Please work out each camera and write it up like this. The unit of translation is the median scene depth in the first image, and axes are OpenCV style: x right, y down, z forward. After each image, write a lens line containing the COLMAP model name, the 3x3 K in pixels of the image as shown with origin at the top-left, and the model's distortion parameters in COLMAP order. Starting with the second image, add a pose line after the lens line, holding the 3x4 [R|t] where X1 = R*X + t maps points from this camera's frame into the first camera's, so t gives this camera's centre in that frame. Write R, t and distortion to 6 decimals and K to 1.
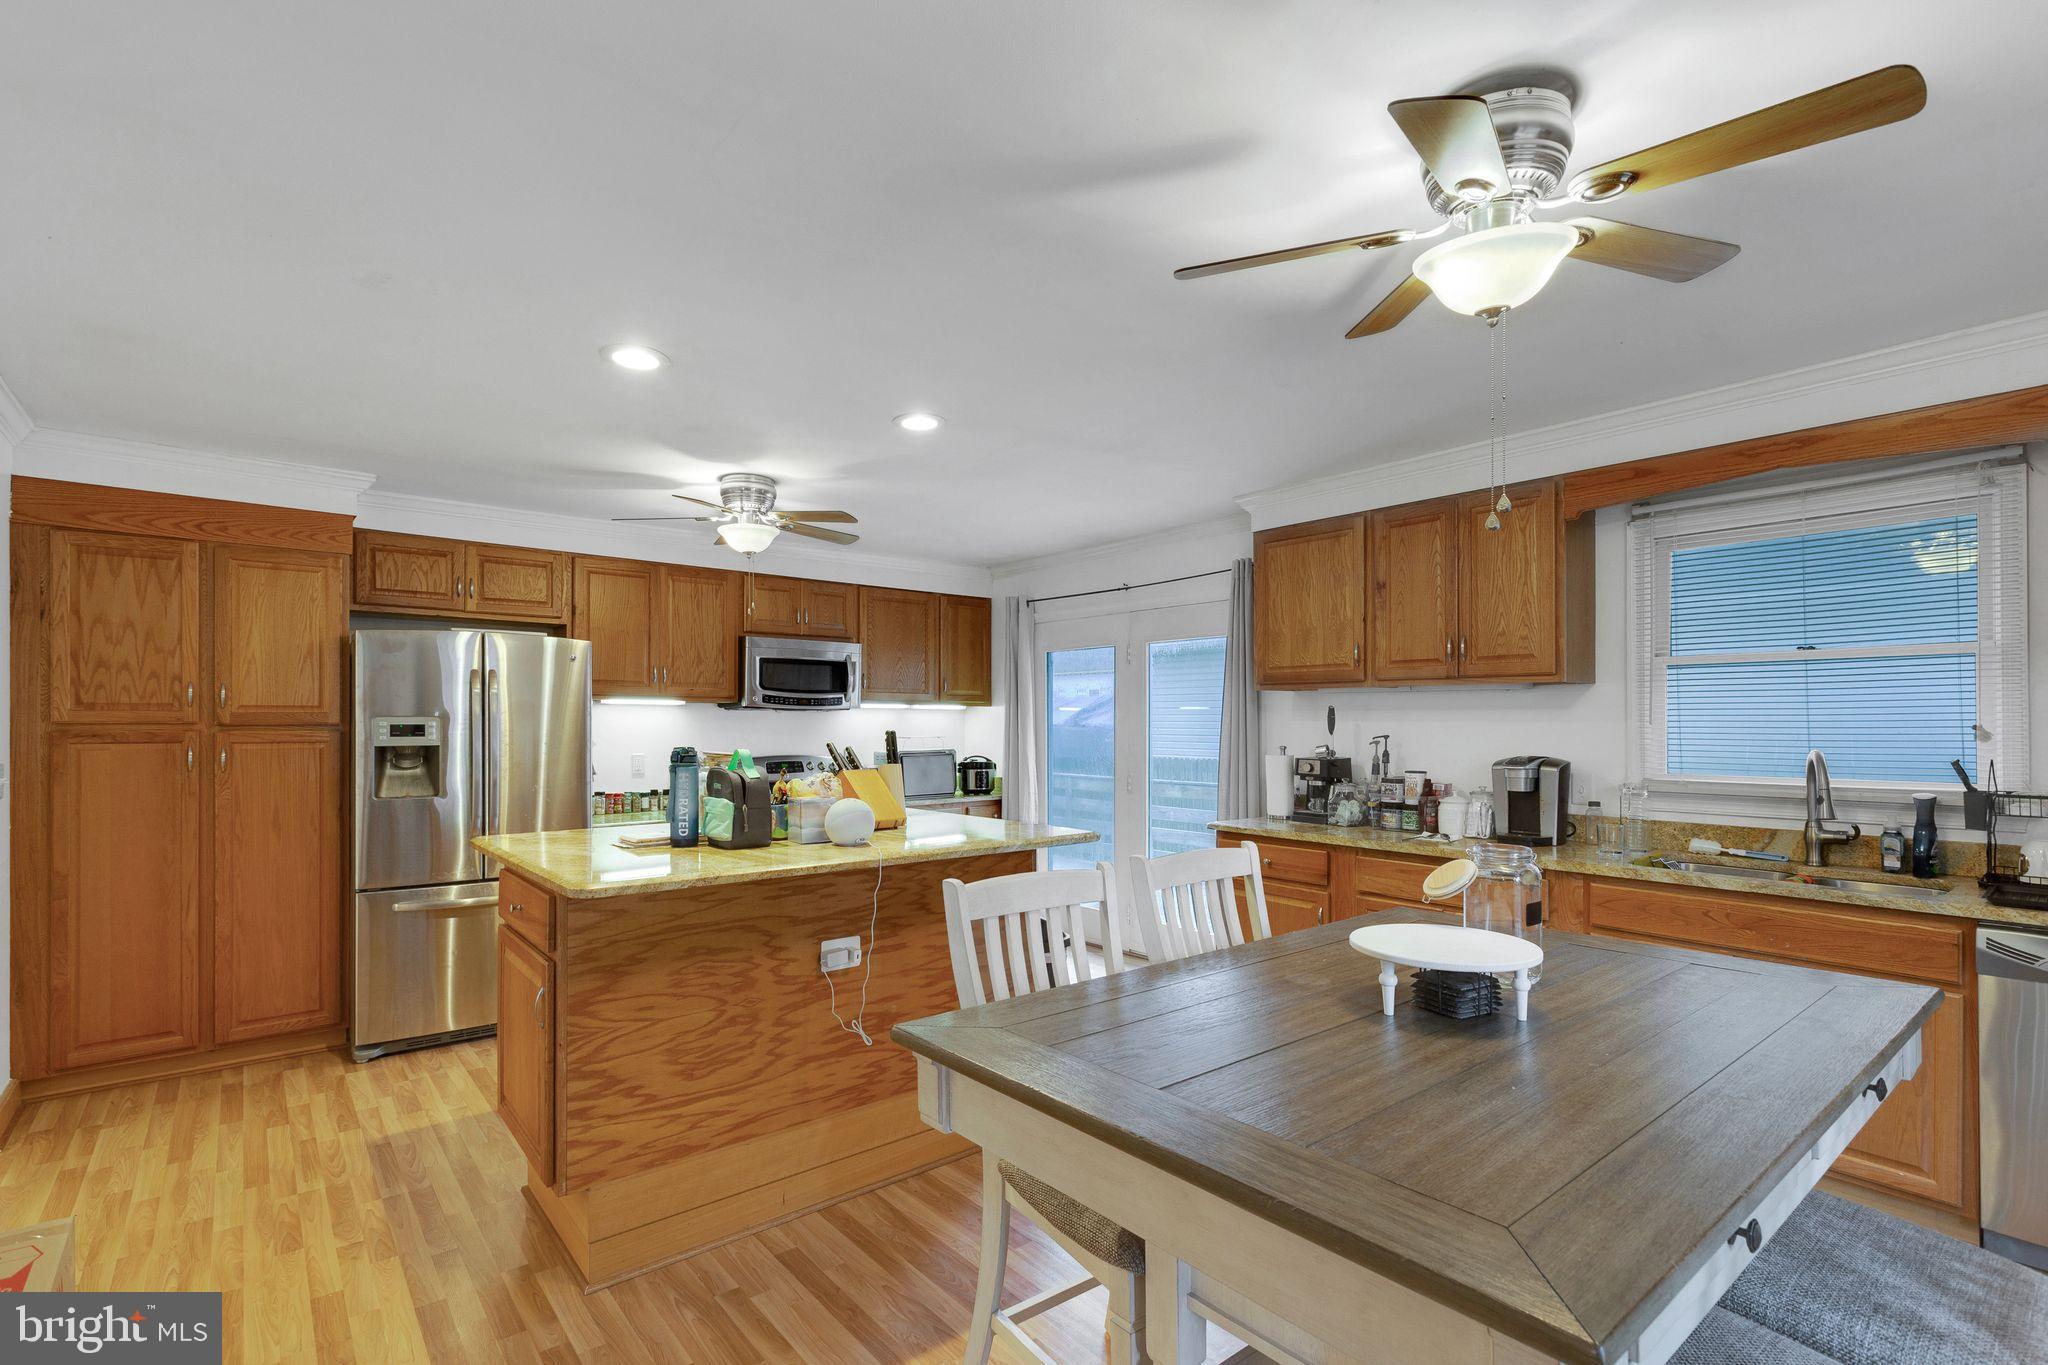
lens RADIAL K [[946.5, 0, 1023.9], [0, 946.5, 715.9], [0, 0, 1]] dist [0.001893, 0.000174]
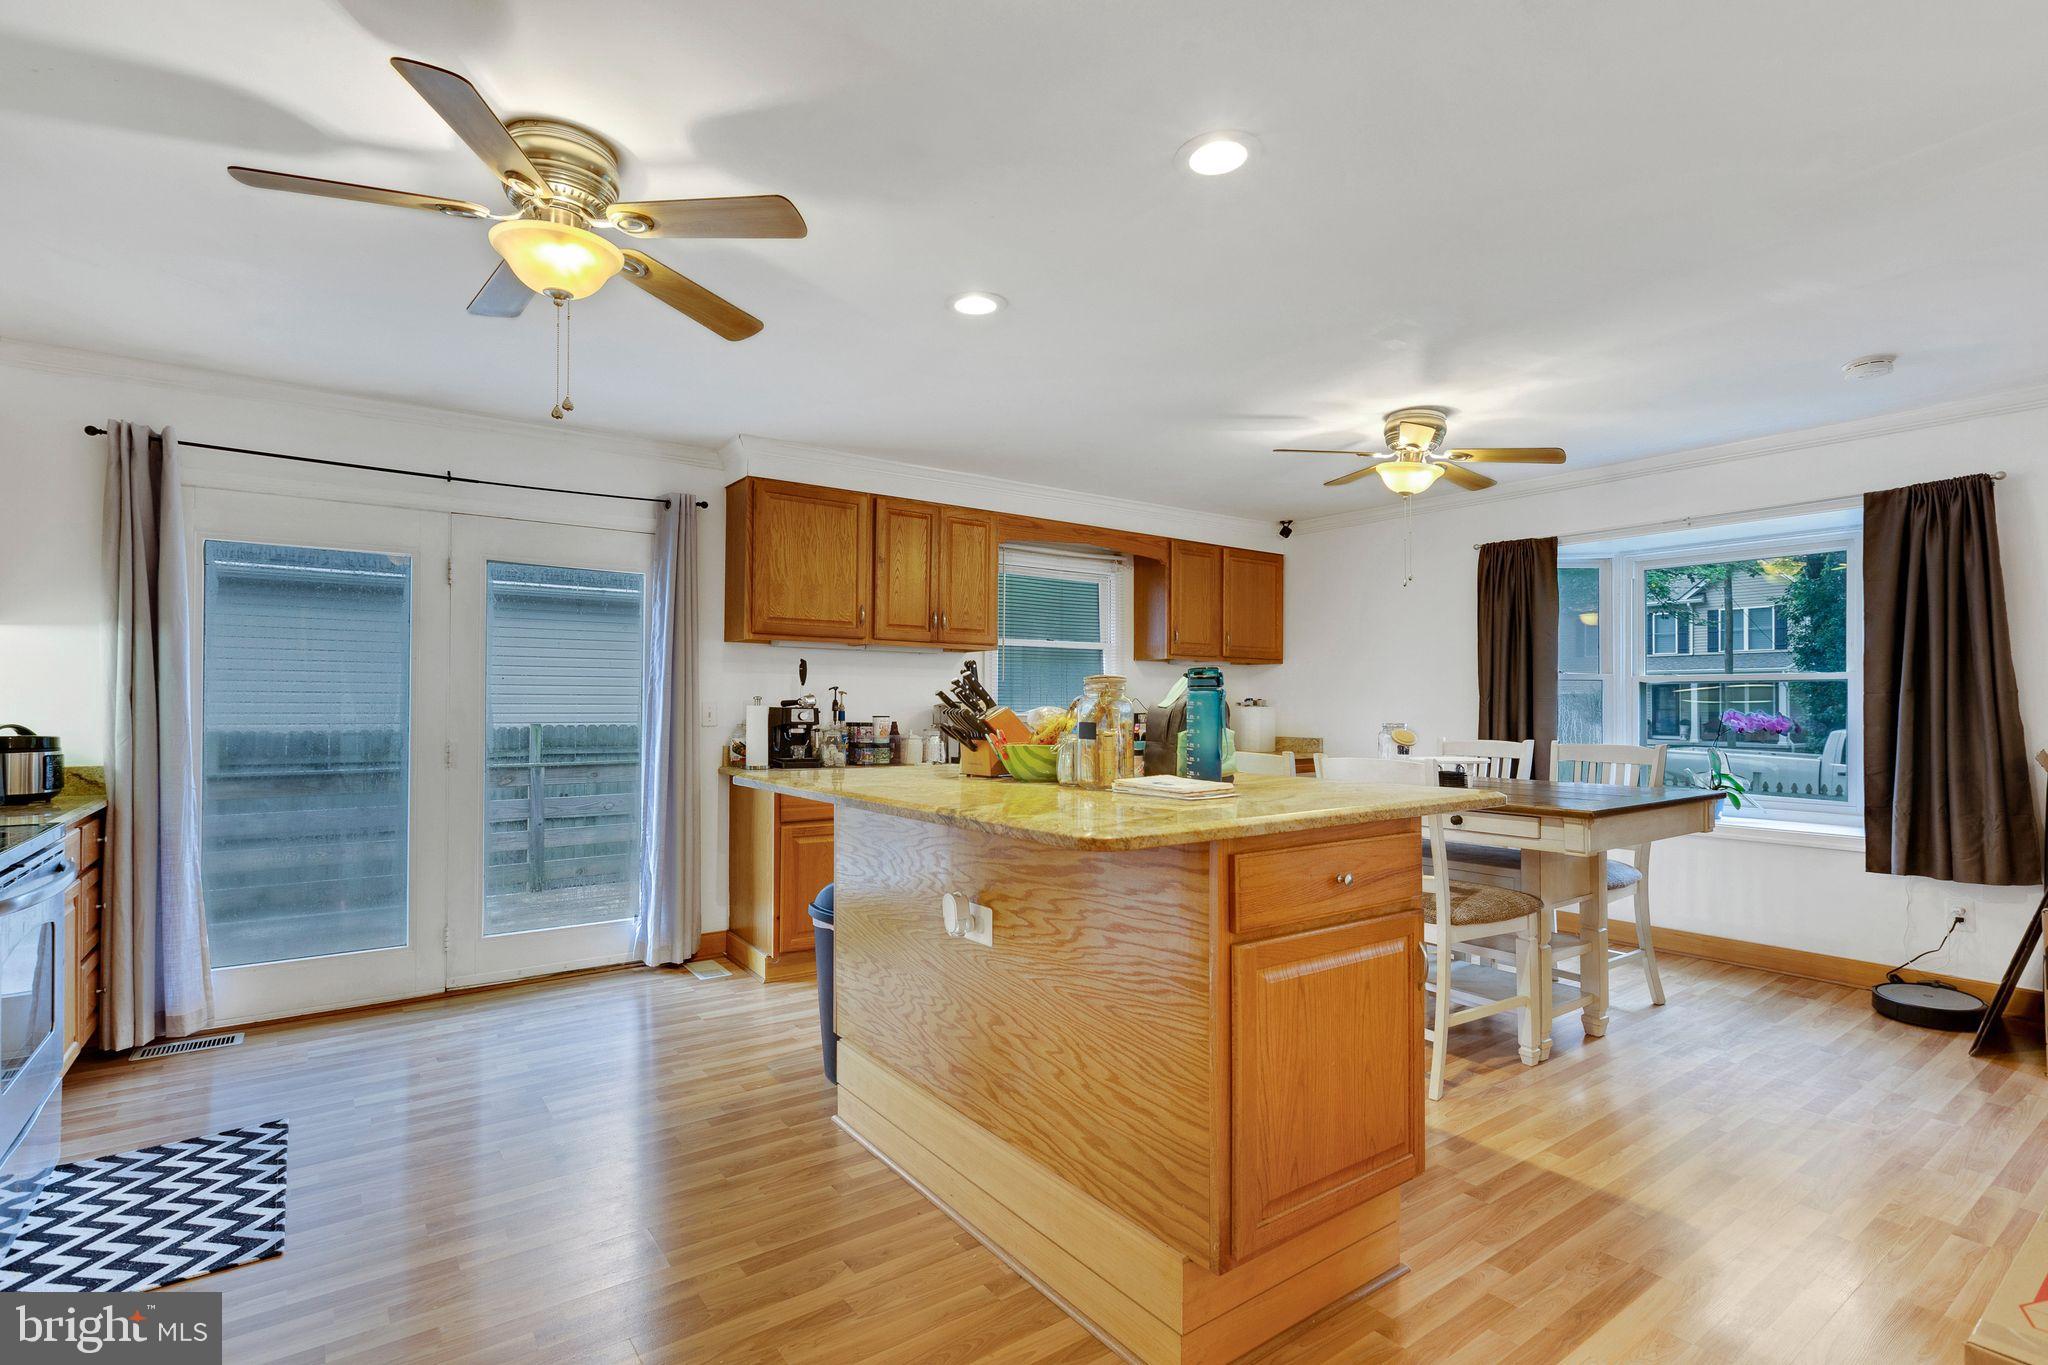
lens RADIAL K [[946.5, 0, 1022.7], [0, 946.5, 690.7], [0, 0, 1]] dist [0.001893, 0.000174]
pose [[0.063090, 0.016706, 0.997868, -0.827450], [-0.006997, 0.999843, -0.016296, 0.047051], [-0.997983, -0.005954, 0.063197, 0.775819]]
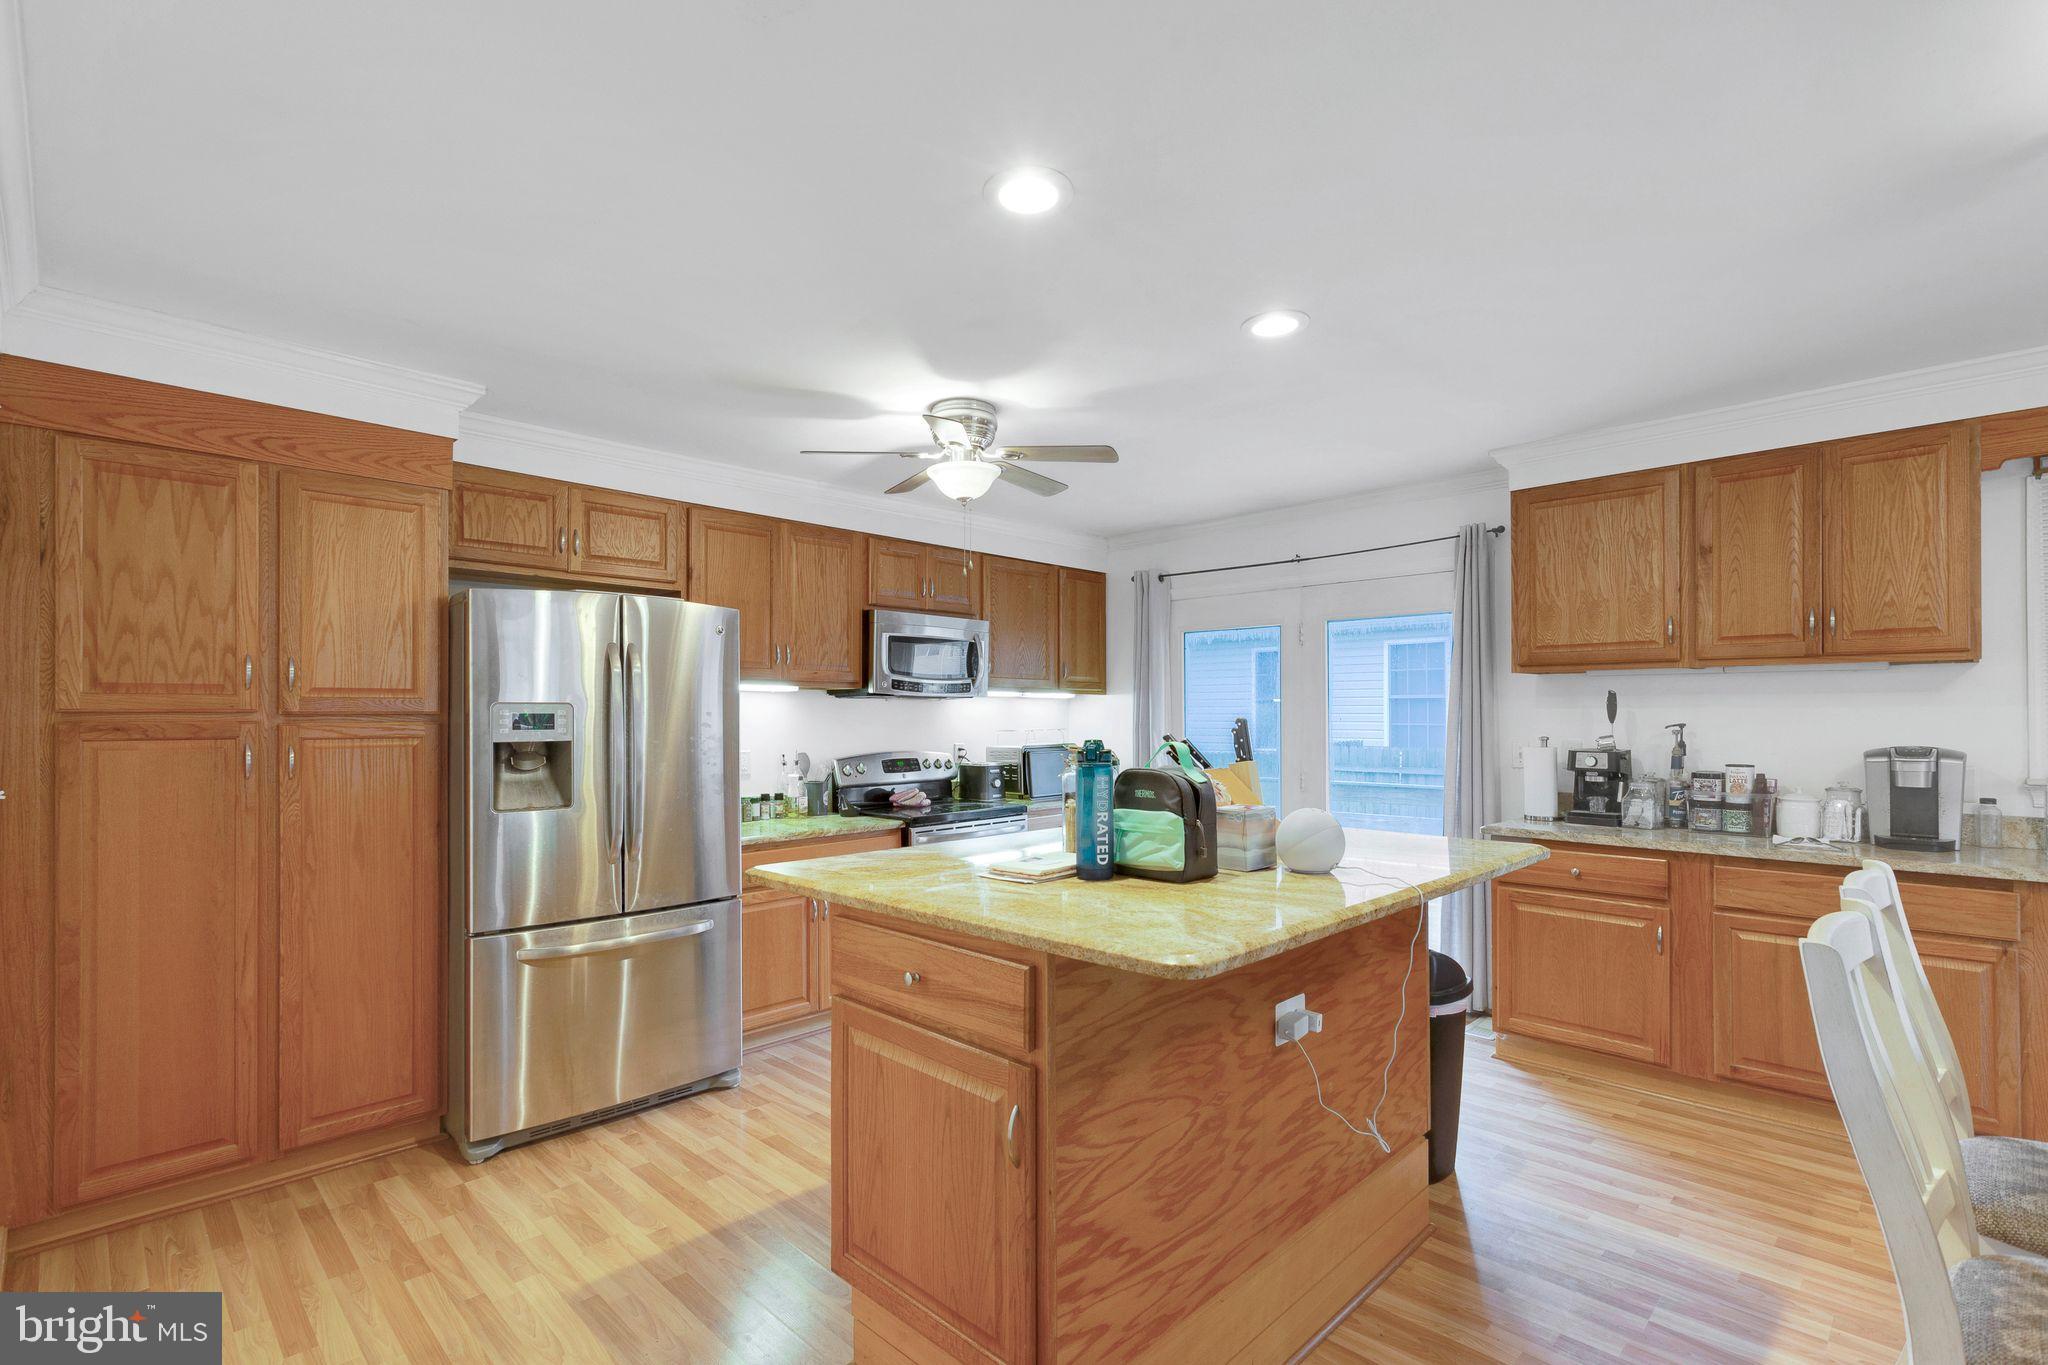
lens RADIAL K [[946.5, 0, 1014.2], [0, 946.5, 706.5], [0, 0, 1]] dist [0.001893, 0.000174]
pose [[0.995185, -0.001912, 0.097994, -0.349909], [0.002325, 0.999989, -0.004108, 0.007579], [-0.097985, 0.004316, 0.995178, 0.209901]]
